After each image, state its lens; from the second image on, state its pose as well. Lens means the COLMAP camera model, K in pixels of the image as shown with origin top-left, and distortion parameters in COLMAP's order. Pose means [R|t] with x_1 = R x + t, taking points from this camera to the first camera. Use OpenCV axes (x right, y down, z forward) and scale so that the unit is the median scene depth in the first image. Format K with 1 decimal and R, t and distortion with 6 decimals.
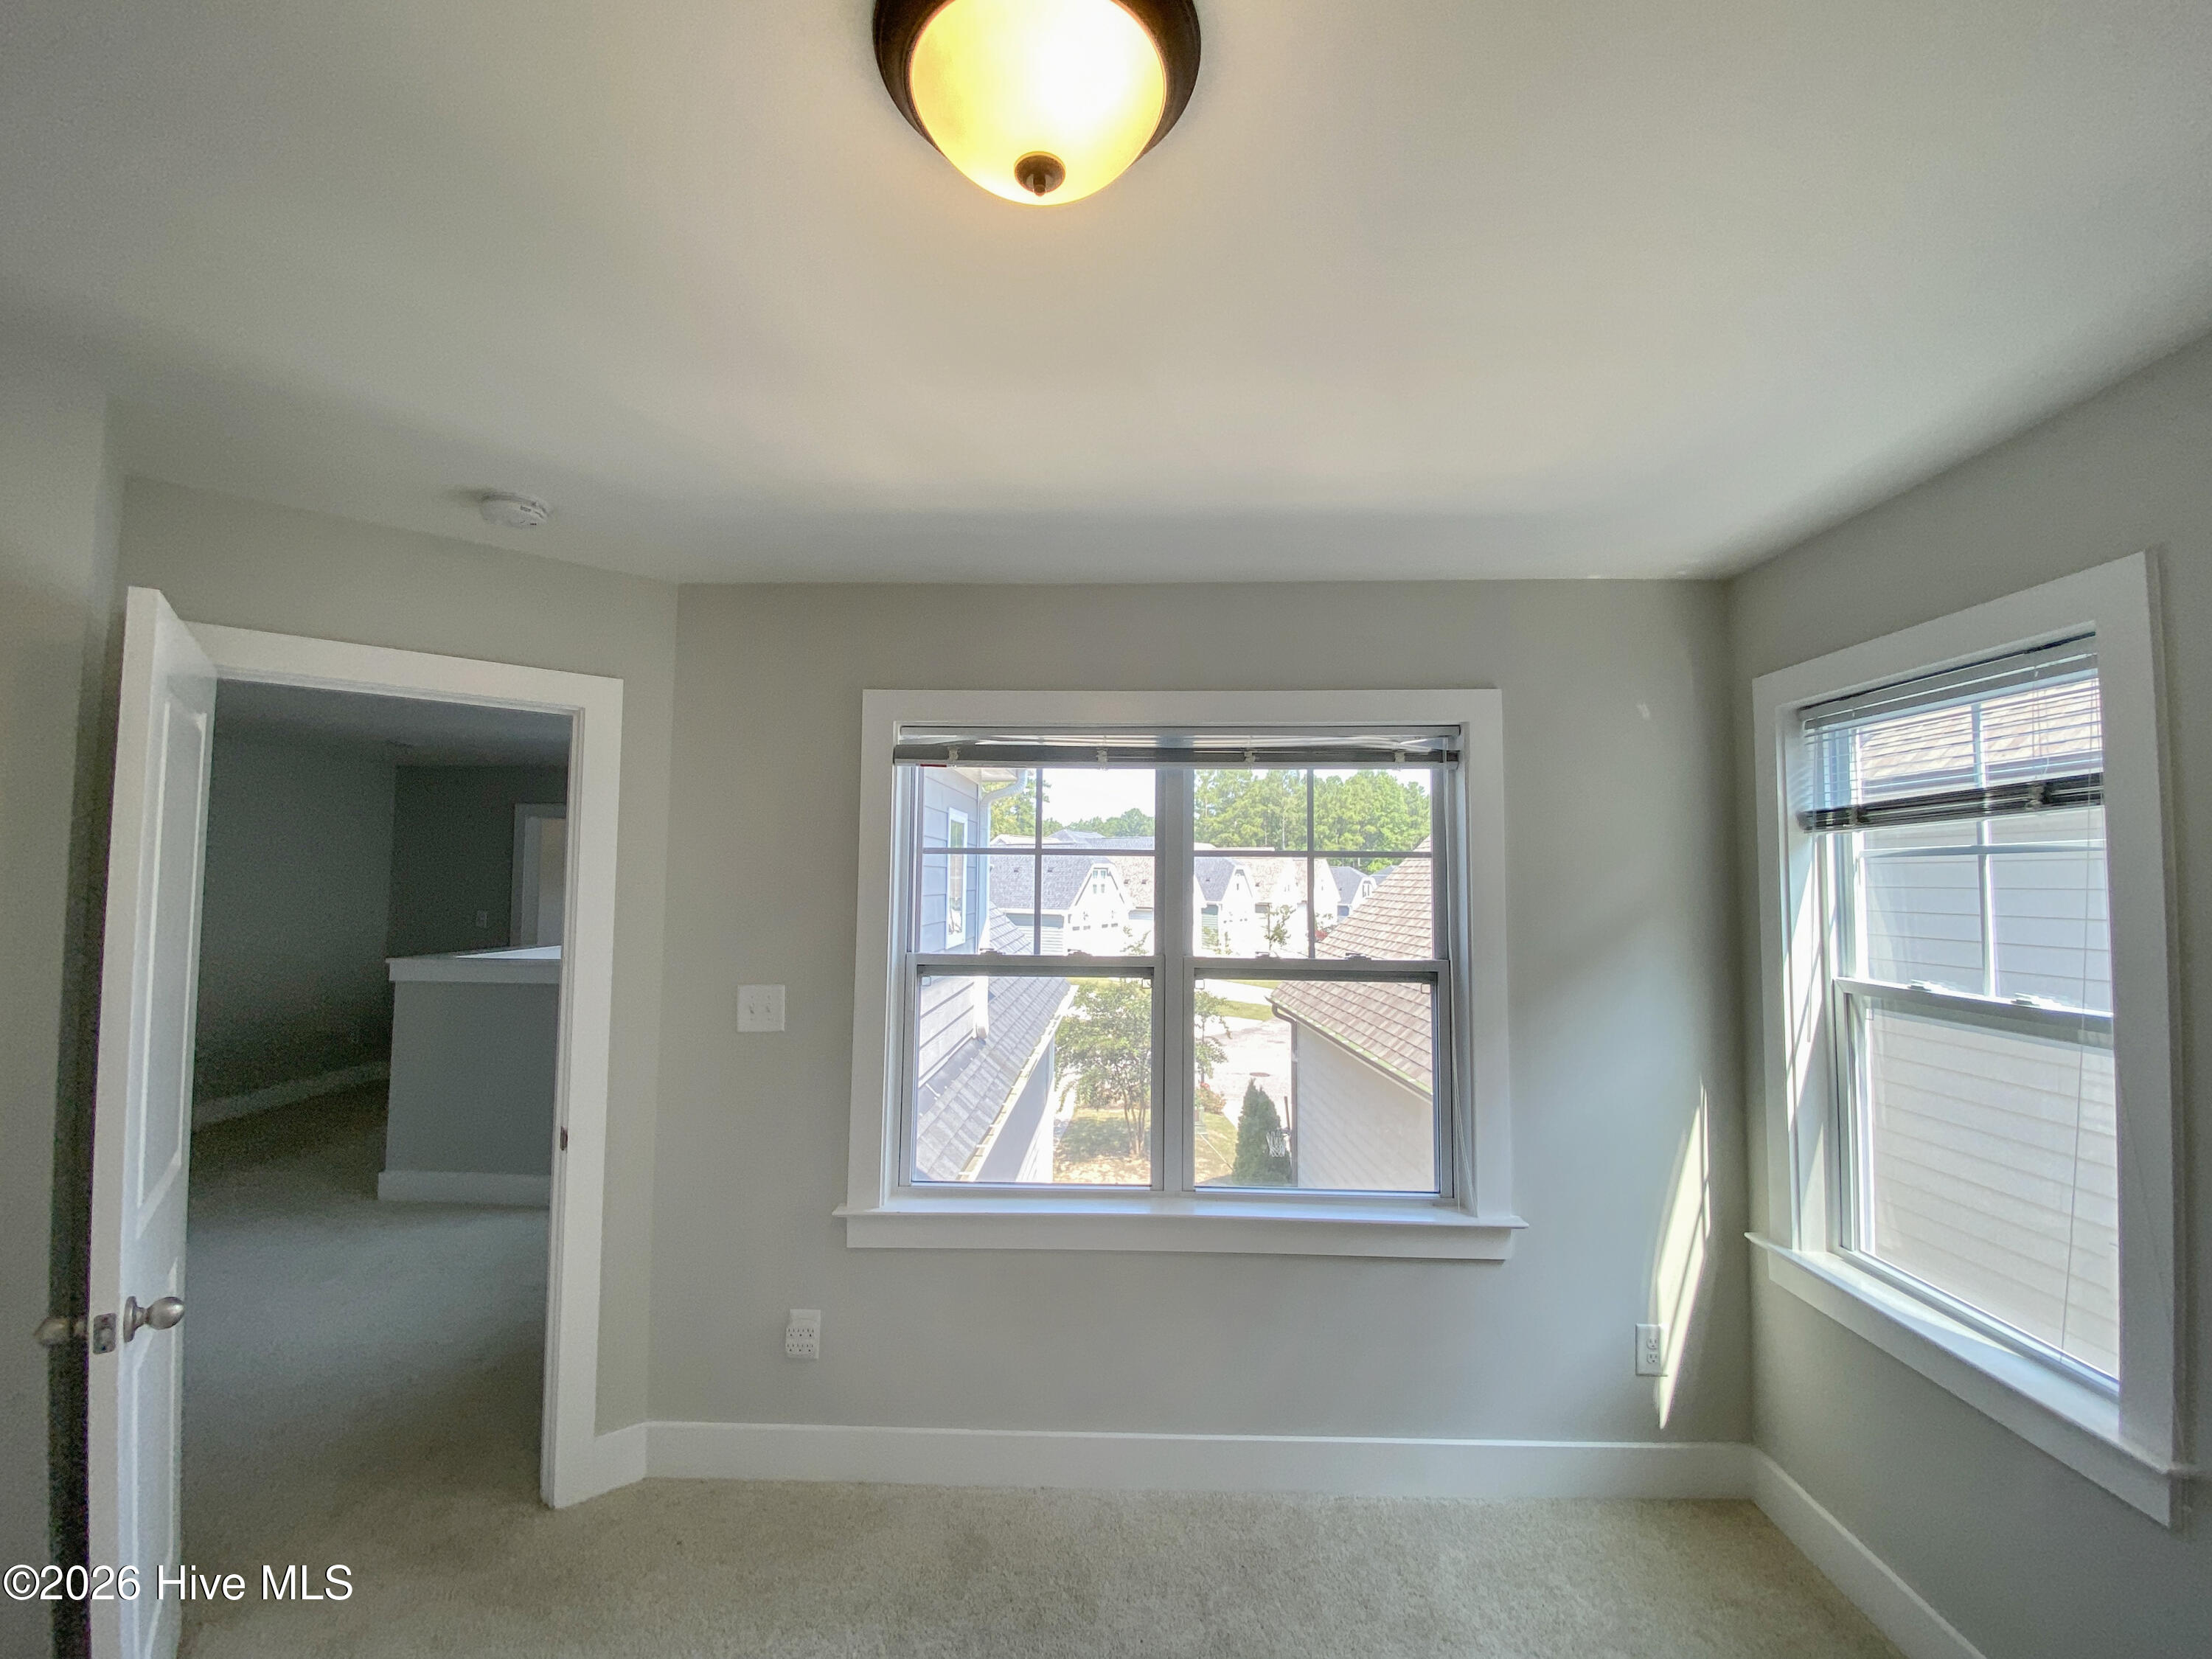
lens RADIAL K [[931.2, 0, 1108.9], [0, 931.2, 825.5], [0, 0, 1]] dist [0.033297, -0.026345]
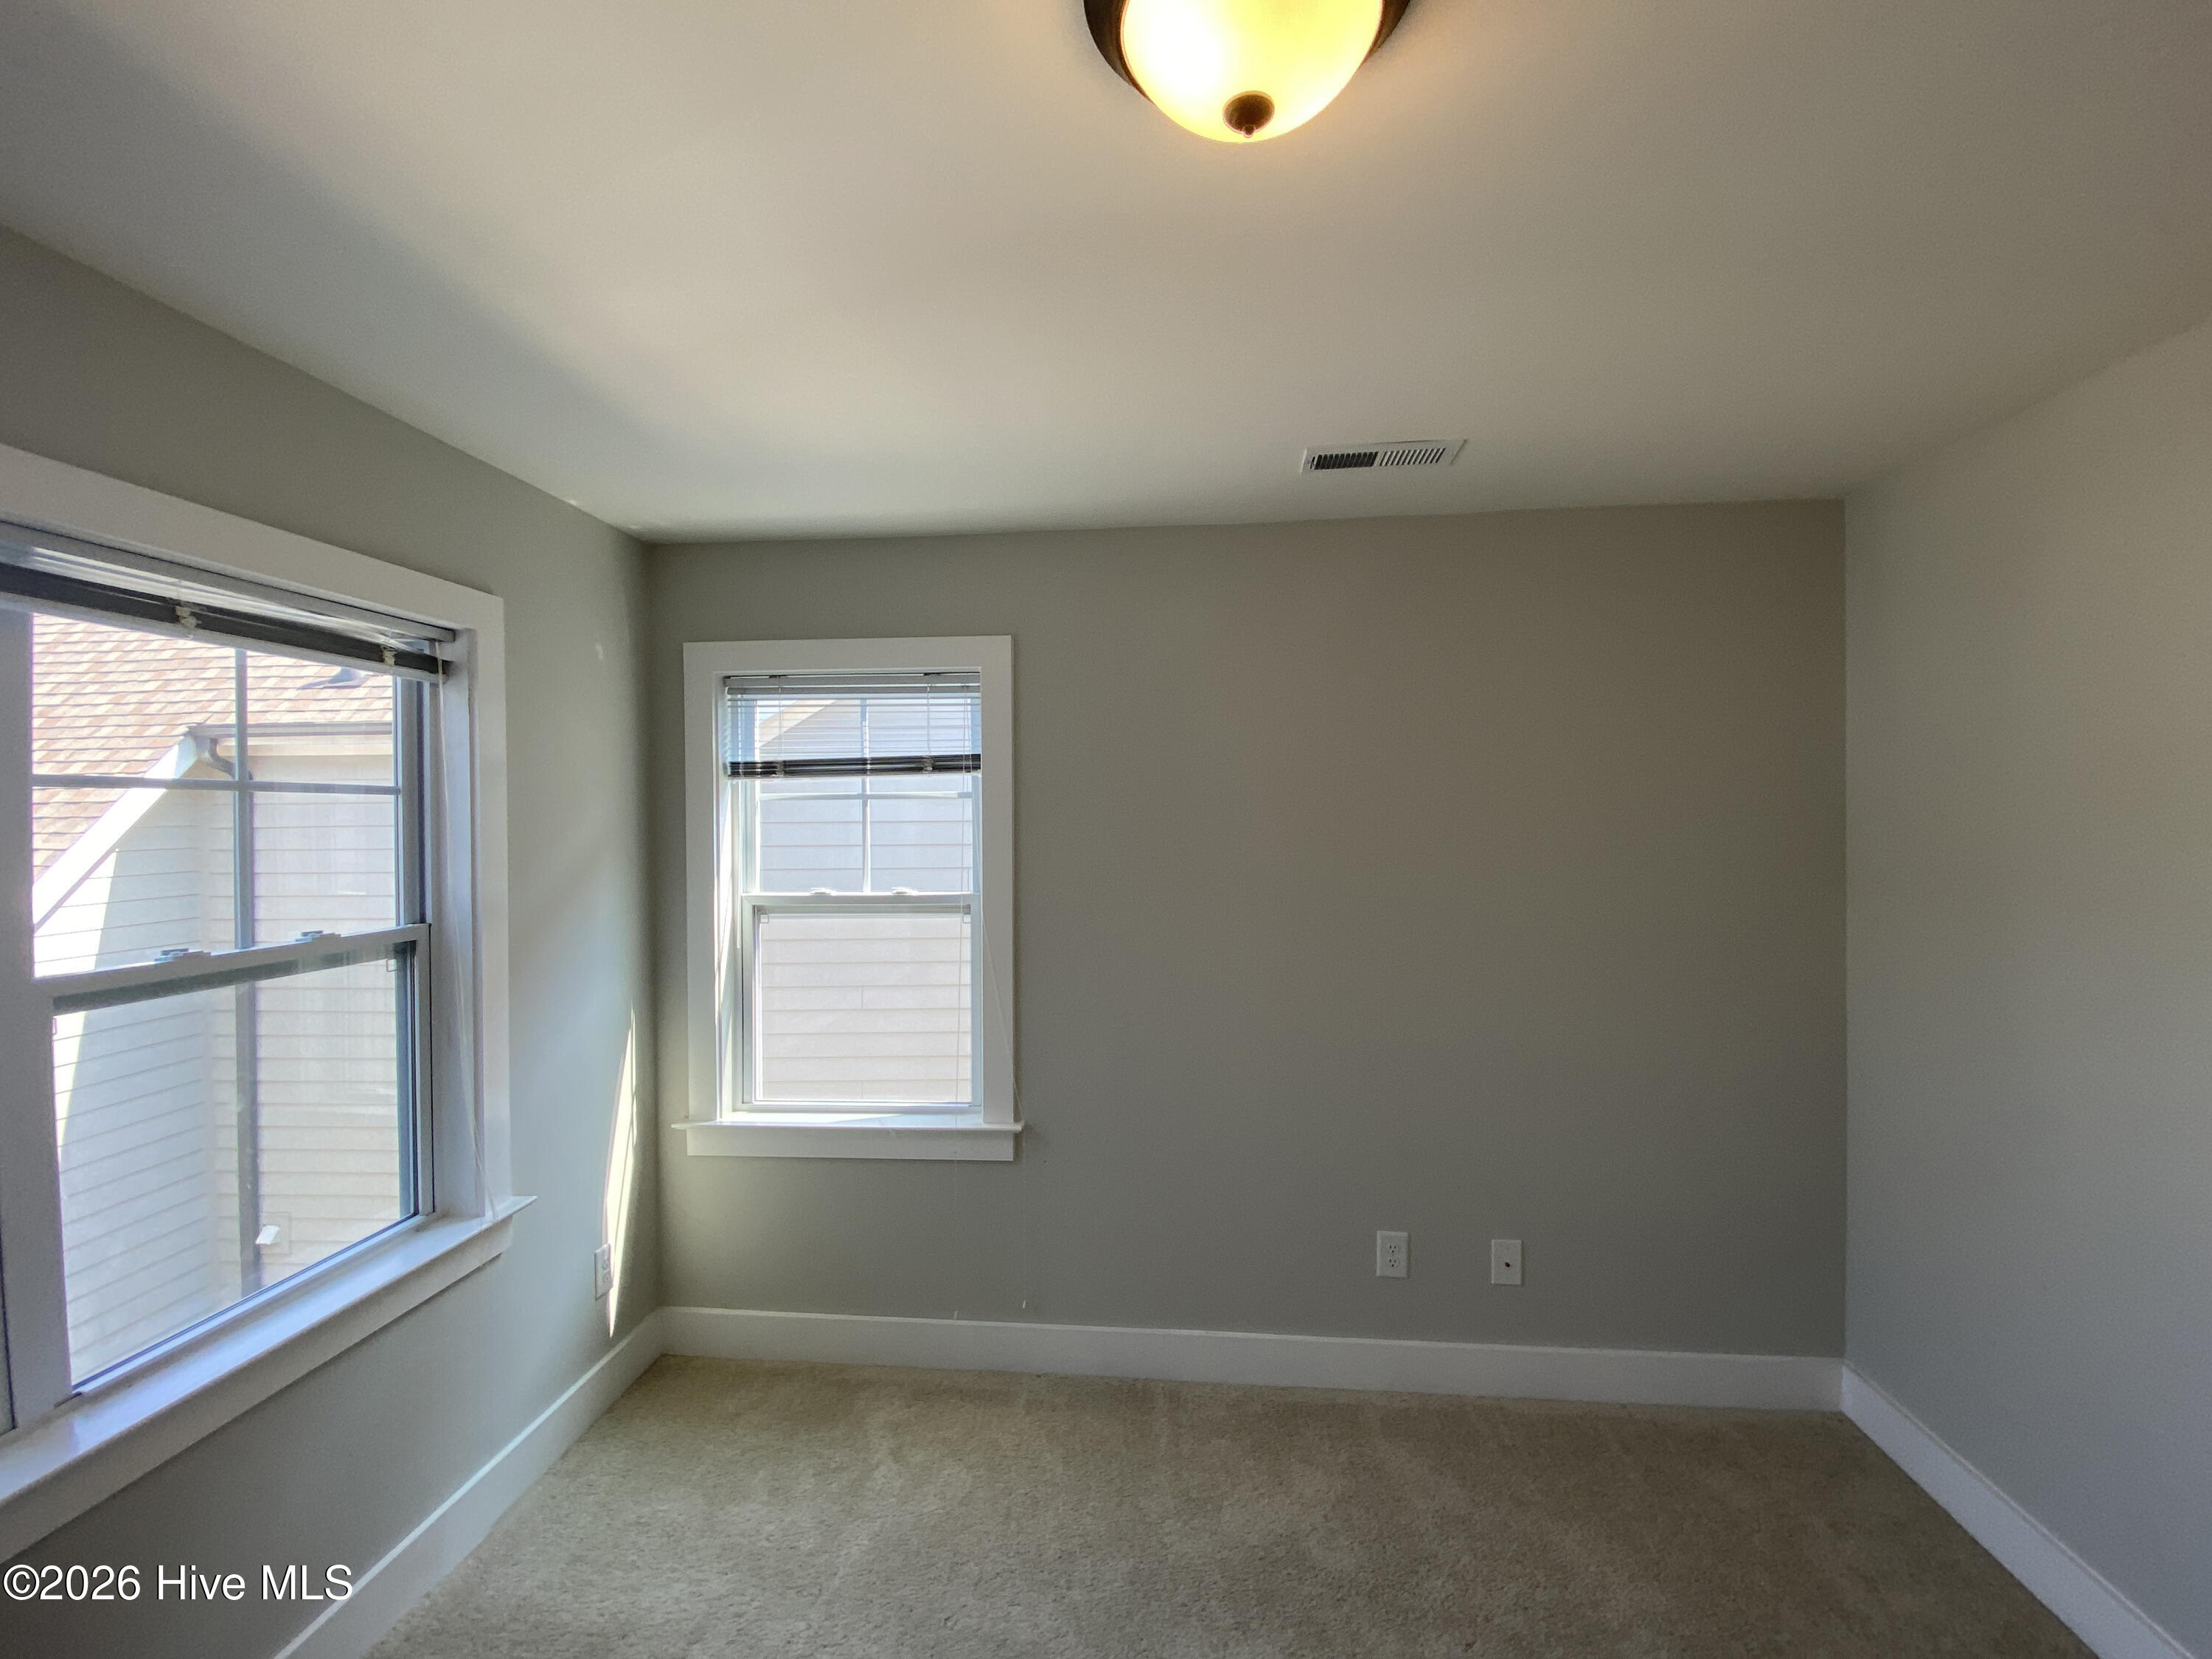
lens RADIAL K [[937.9, 0, 1106.4], [0, 937.9, 826.6], [0, 0, 1]] dist [0.028902, -0.027719]
pose [[0.056772, -0.015045, 0.998274, -0.460066], [-0.044918, 0.998835, 0.017608, 0.024942], [-0.997376, -0.045840, 0.056030, 0.437650]]
